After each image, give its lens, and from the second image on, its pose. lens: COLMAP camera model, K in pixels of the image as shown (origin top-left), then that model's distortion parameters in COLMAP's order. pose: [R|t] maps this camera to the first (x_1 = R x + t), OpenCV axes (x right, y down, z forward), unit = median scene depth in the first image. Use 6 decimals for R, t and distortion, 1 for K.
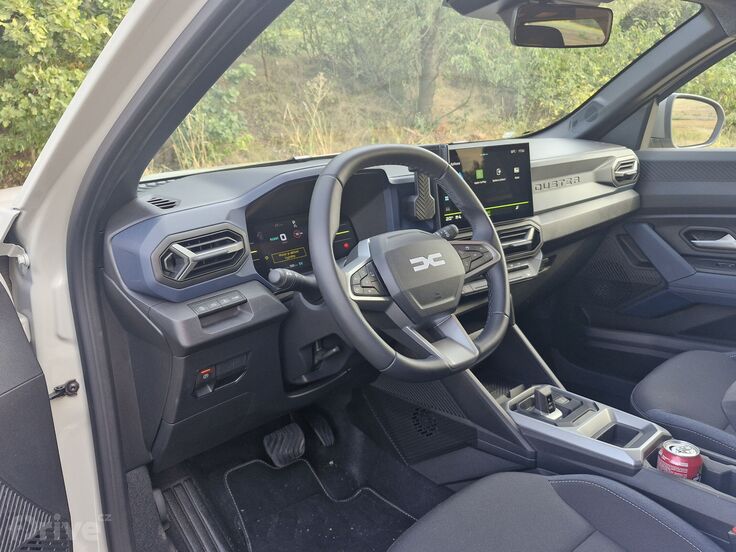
lens RADIAL K [[660.8, 0, 367.3], [0, 660.8, 279.0], [0, 0, 1]] dist [0.084528, 0.001867]
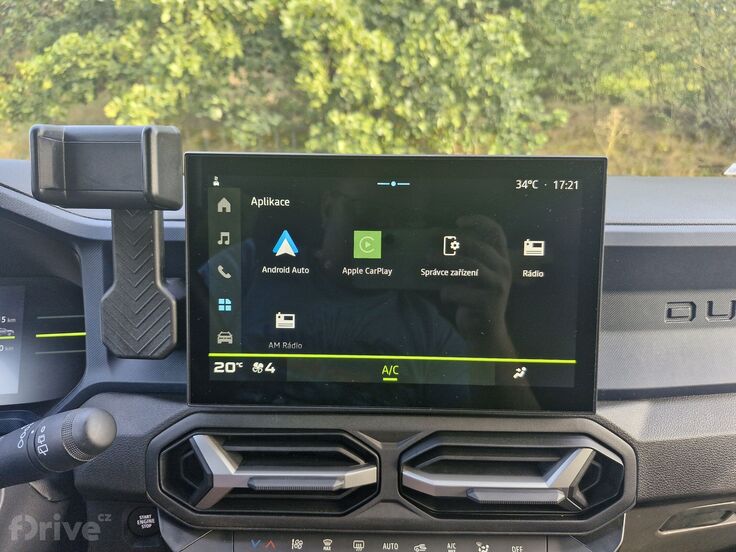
lens RADIAL K [[554.1, 0, 361.9], [0, 554.1, 277.8], [0, 0, 1]] dist [0.008687, -0.021564]
pose [[0.821986, 0.161936, -0.546000, 0.290744], [-0.182741, 0.983024, 0.016440, -0.137786], [0.539394, 0.086263, 0.837624, 0.739109]]
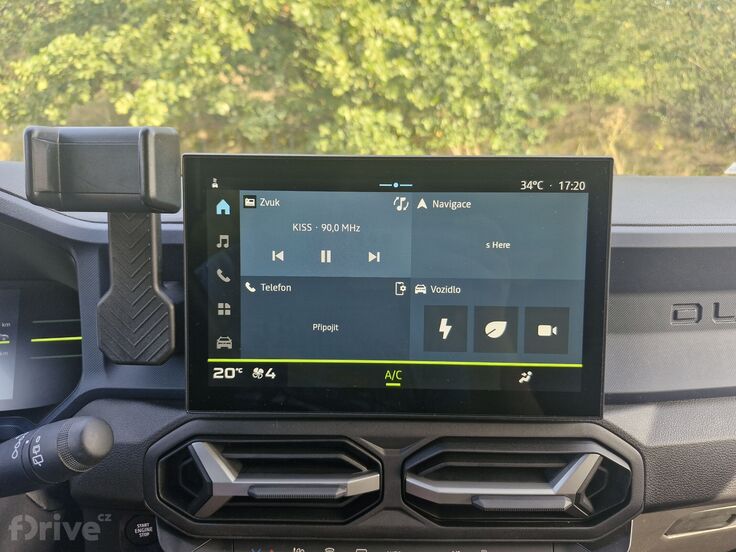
lens RADIAL K [[554.1, 0, 360.7], [0, 554.1, 274.3], [0, 0, 1]] dist [0.008687, -0.021564]
pose [[0.824805, 0.155598, -0.543586, 0.286033], [-0.178763, 0.983837, 0.010372, -0.138832], [0.536414, 0.088618, 0.839289, 0.741690]]
